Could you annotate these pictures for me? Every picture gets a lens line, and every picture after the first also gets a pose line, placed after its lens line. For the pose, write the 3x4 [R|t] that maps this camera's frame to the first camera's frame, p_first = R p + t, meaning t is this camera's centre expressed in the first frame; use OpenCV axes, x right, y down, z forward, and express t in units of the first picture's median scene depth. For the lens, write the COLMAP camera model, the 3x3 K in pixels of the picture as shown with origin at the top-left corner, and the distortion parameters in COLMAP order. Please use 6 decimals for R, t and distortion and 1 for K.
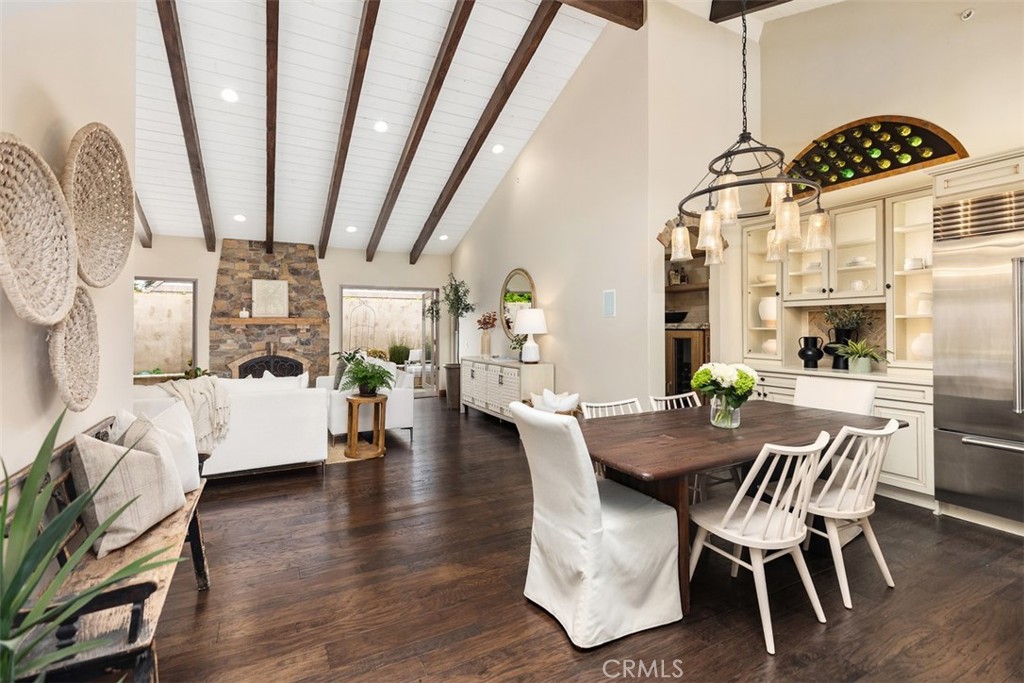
lens RADIAL K [[461.6, 0, 517.0], [0, 461.6, 324.2], [0, 0, 1]] dist [0.003800, 0.000854]
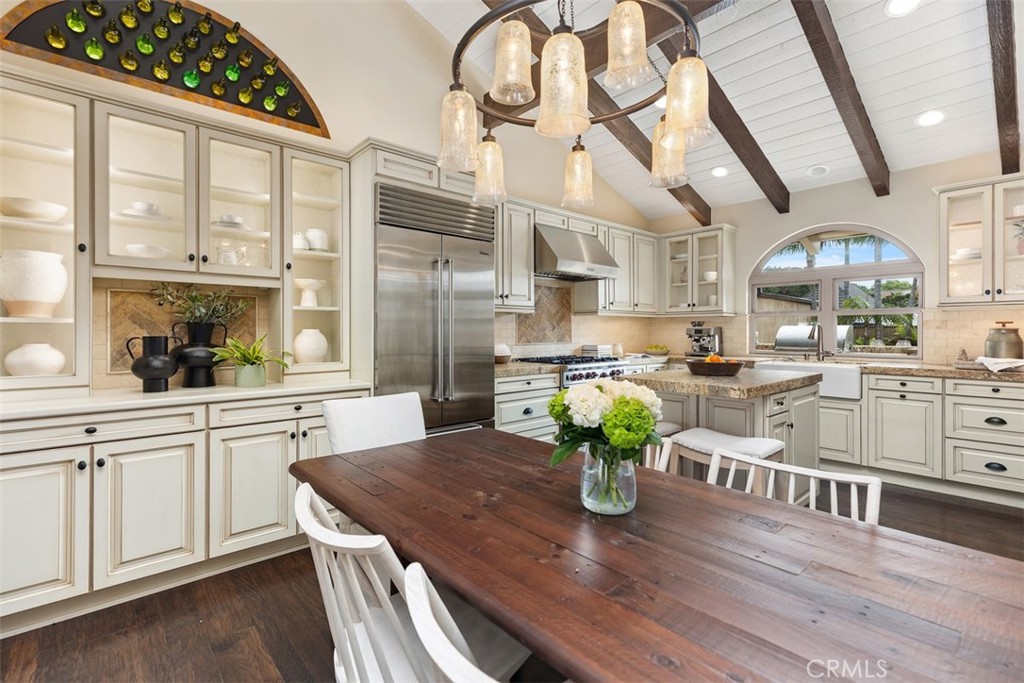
lens RADIAL K [[461.6, 0, 506.6], [0, 461.6, 334.7], [0, 0, 1]] dist [0.003800, 0.000854]
pose [[-0.232077, -0.000349, 0.972697, -0.003190], [-0.006360, 0.999979, -0.001159, 0.013987], [-0.972677, -0.006455, -0.232075, 0.421880]]
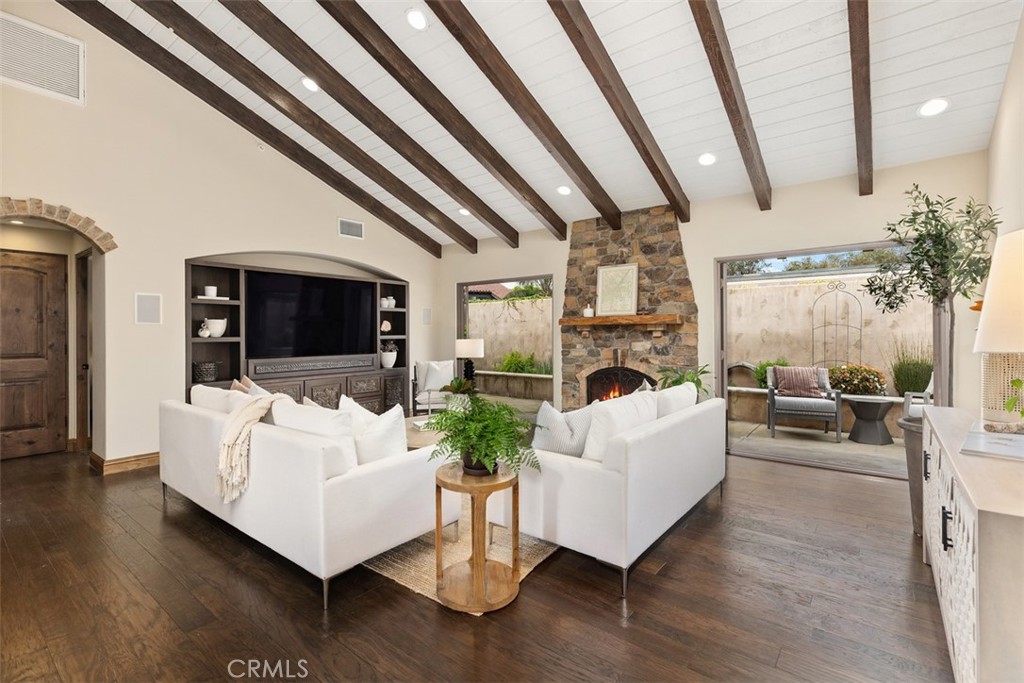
lens RADIAL K [[461.6, 0, 510.7], [0, 461.6, 334.4], [0, 0, 1]] dist [0.003800, 0.000854]
pose [[0.395112, 0.001523, -0.918632, 0.082097], [0.013153, 0.999887, 0.007314, 0.008229], [0.918539, -0.014973, 0.395047, 0.558377]]
